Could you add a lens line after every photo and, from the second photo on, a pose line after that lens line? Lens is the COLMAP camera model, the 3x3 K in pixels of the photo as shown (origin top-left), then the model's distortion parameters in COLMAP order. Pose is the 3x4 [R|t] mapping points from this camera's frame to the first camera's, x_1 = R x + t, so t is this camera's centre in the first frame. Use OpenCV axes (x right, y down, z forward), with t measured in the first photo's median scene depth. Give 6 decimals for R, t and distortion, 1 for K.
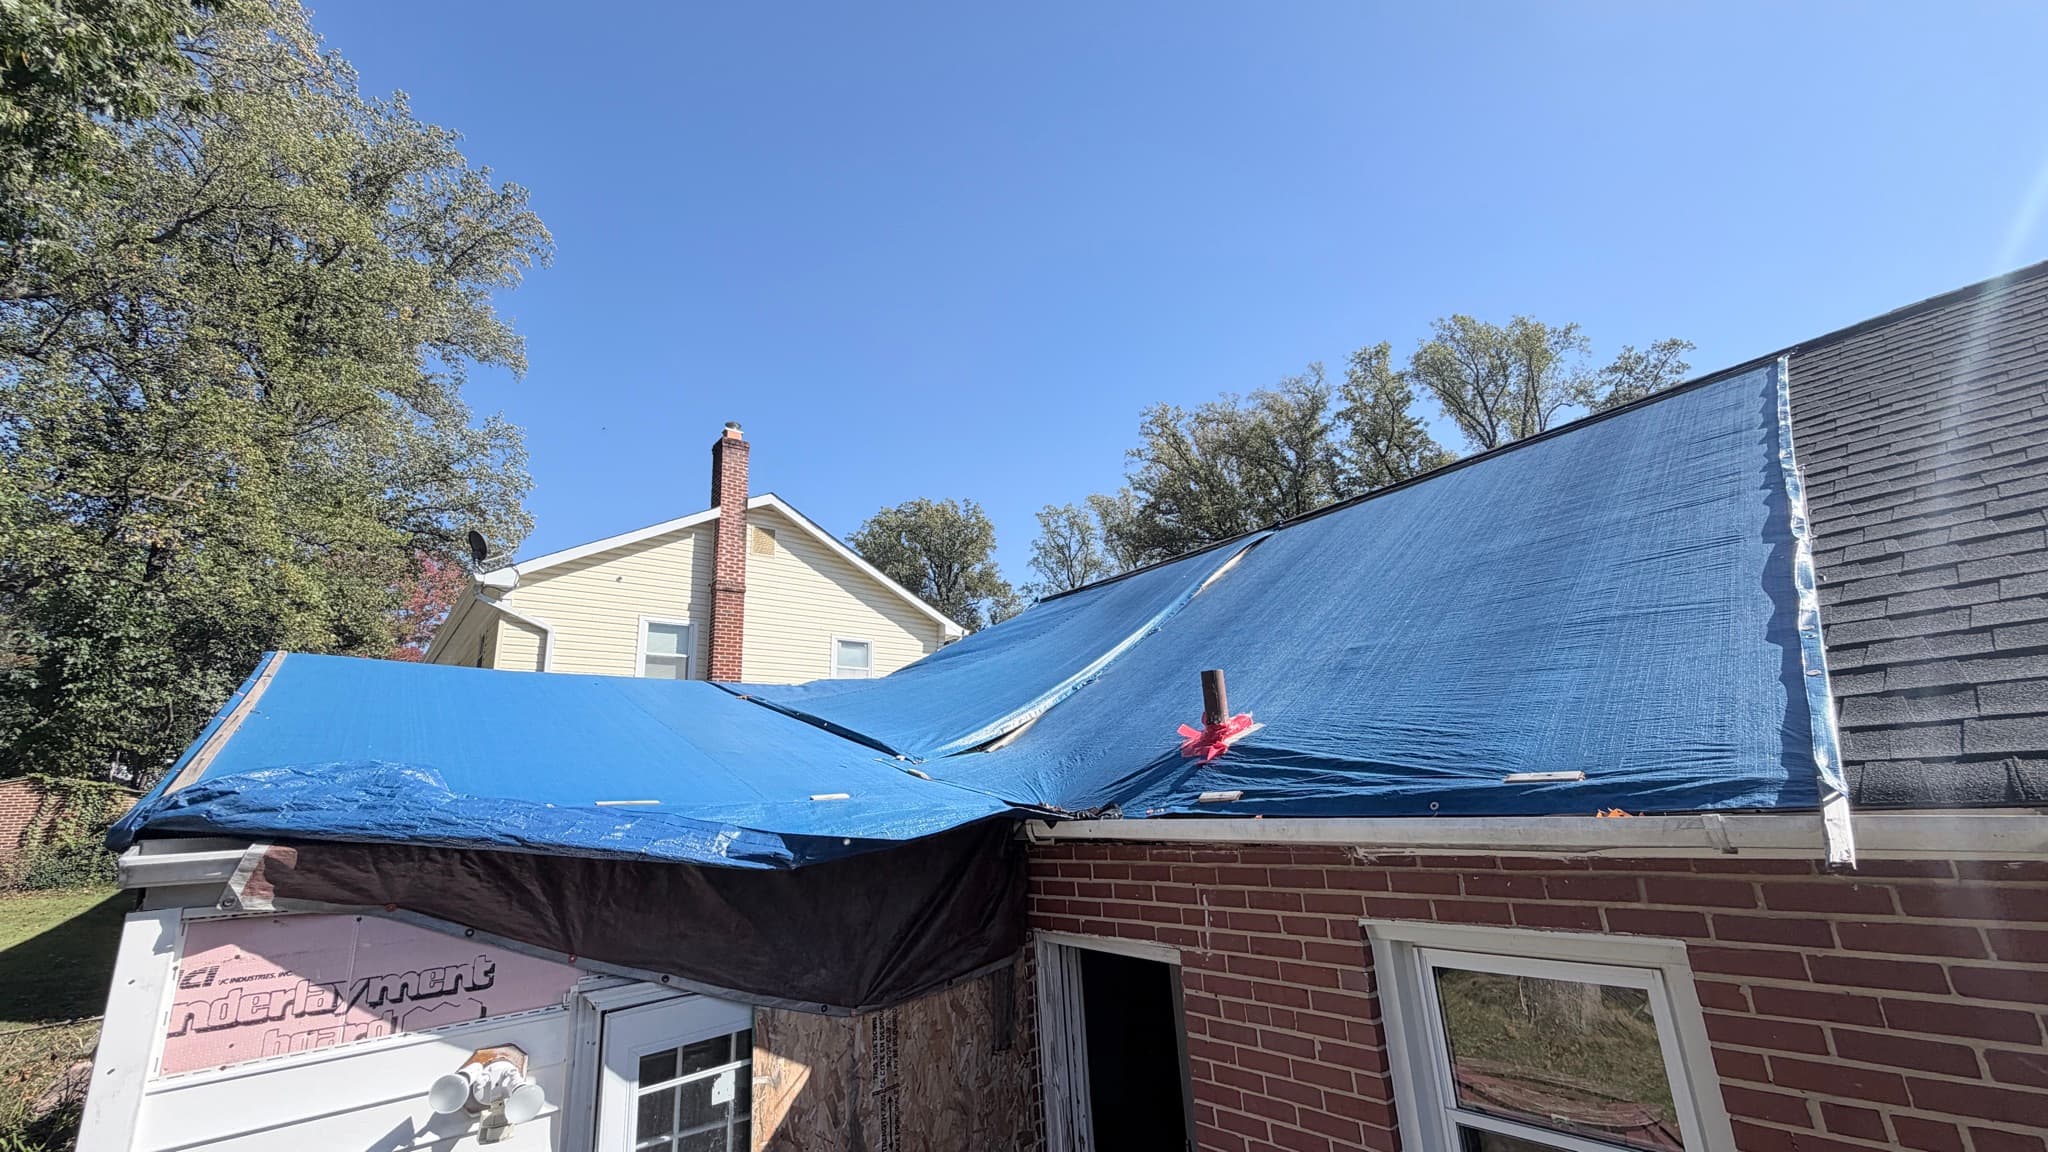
lens RADIAL K [[814.3, 0, 1019.6], [0, 814.3, 570.8], [0, 0, 1]] dist [-0.002085, -0.000943]
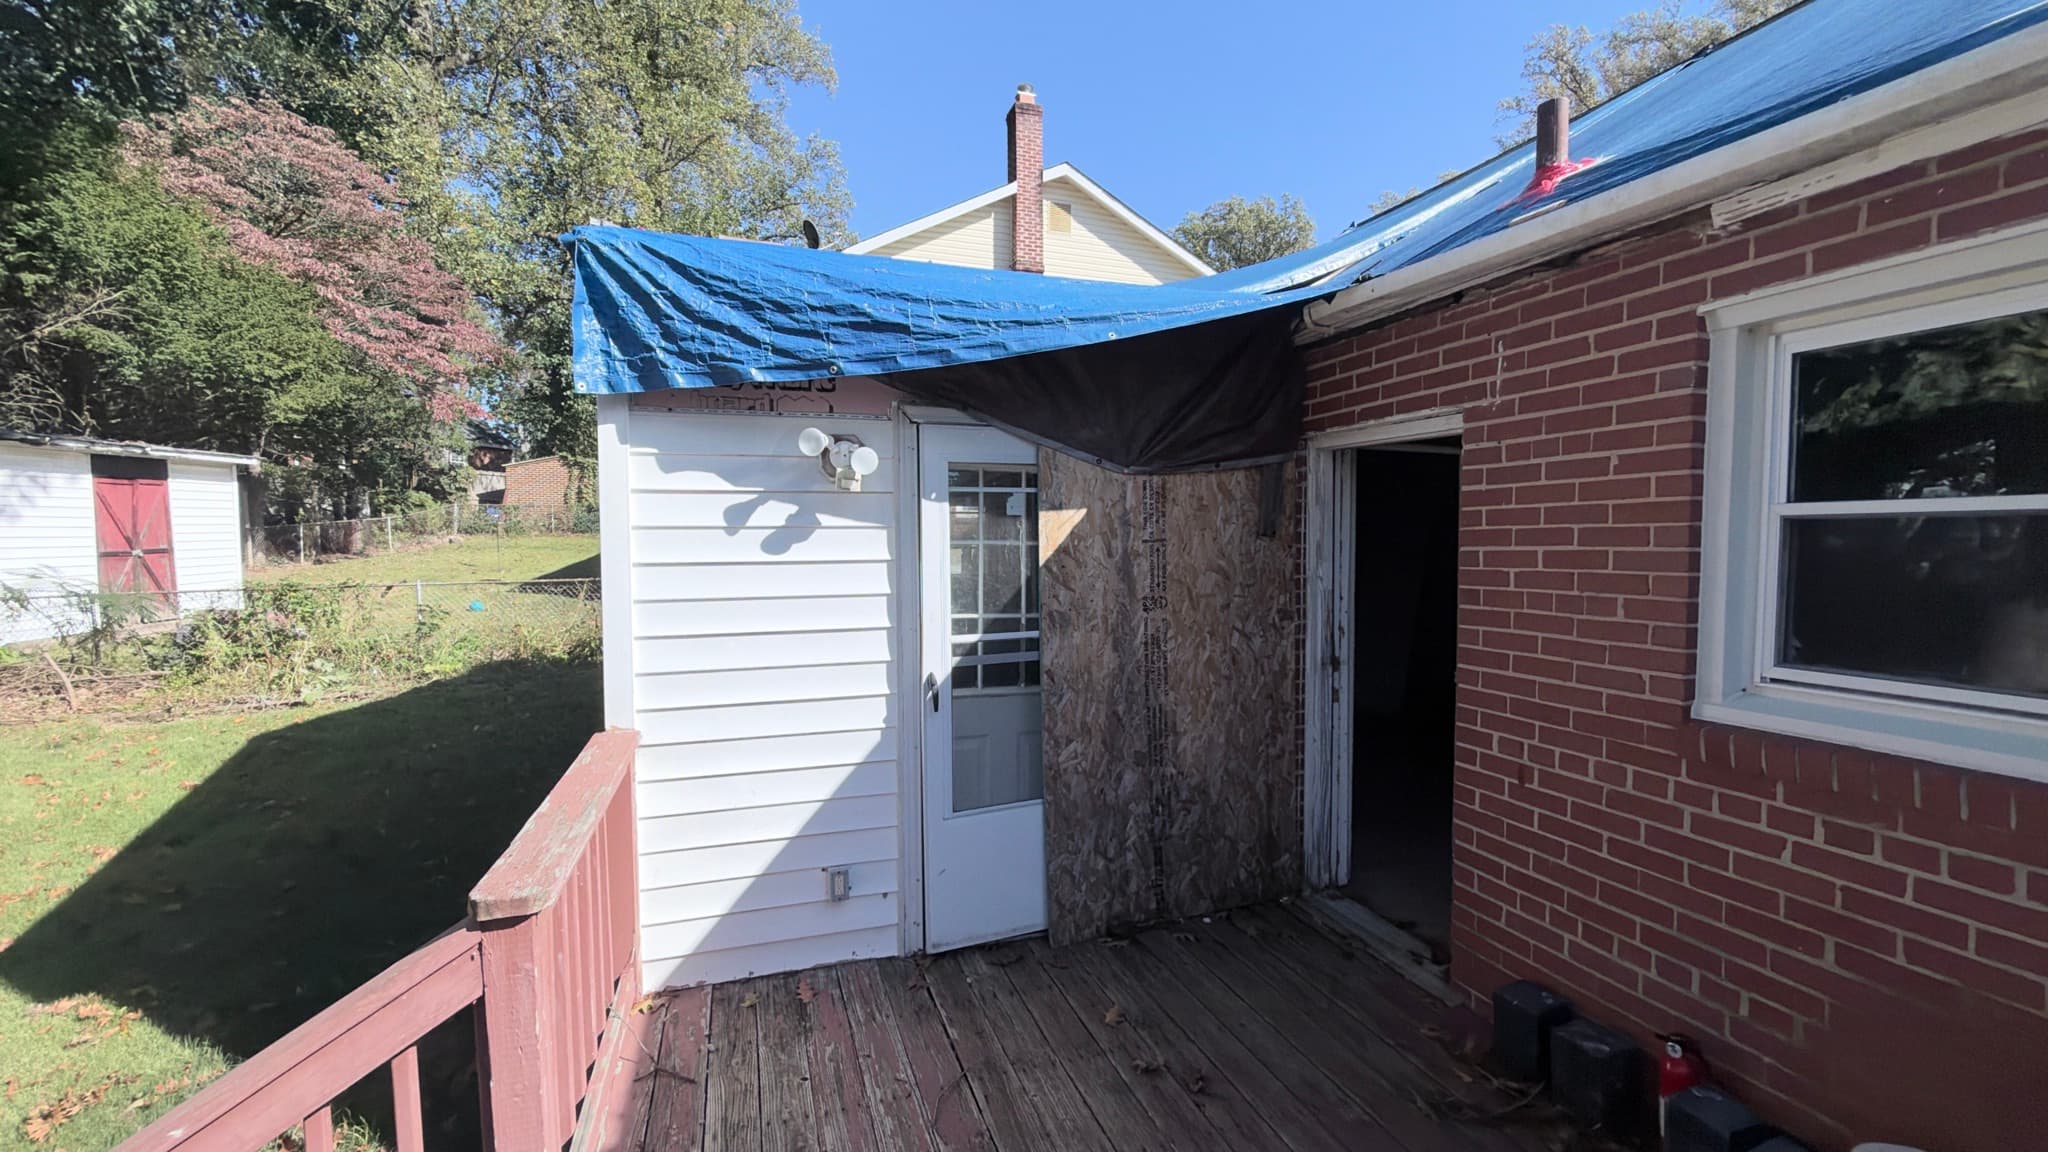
lens RADIAL K [[814.3, 0, 1017.7], [0, 814.3, 573.2], [0, 0, 1]] dist [-0.002085, -0.000943]
pose [[0.933930, 0.068077, -0.350914, 0.011179], [0.049316, 0.947771, 0.315116, 0.062096], [0.354039, -0.311602, 0.881794, -0.014098]]
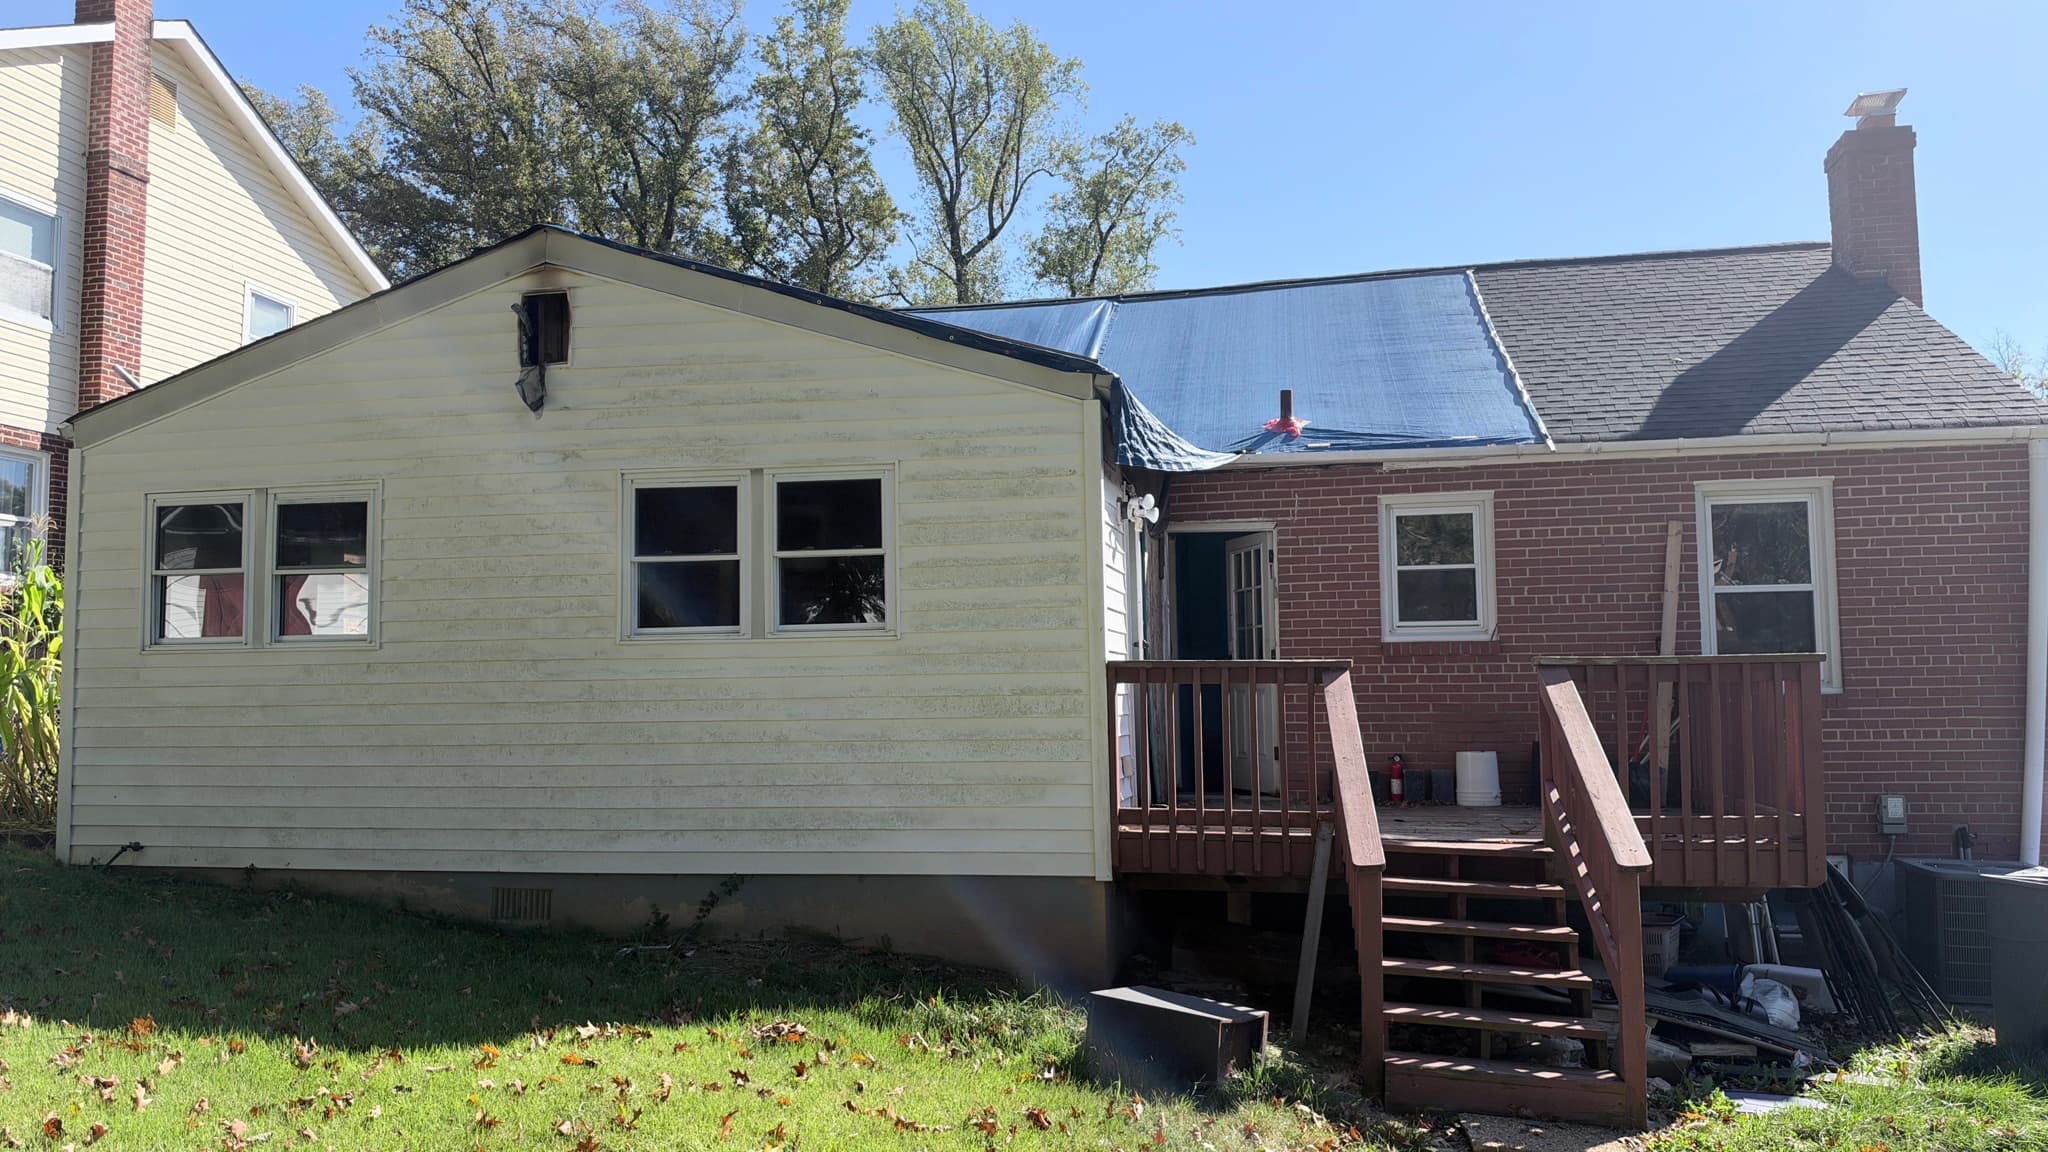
lens RADIAL K [[1451.9, 0, 1008.6], [0, 1451.9, 587.8], [0, 0, 1]] dist [0.031143, -0.019983]
pose [[0.781867, 0.089345, 0.617010, -0.490732], [-0.201419, 0.972805, 0.114369, 0.067062], [-0.590012, -0.213699, 0.778600, -0.282860]]
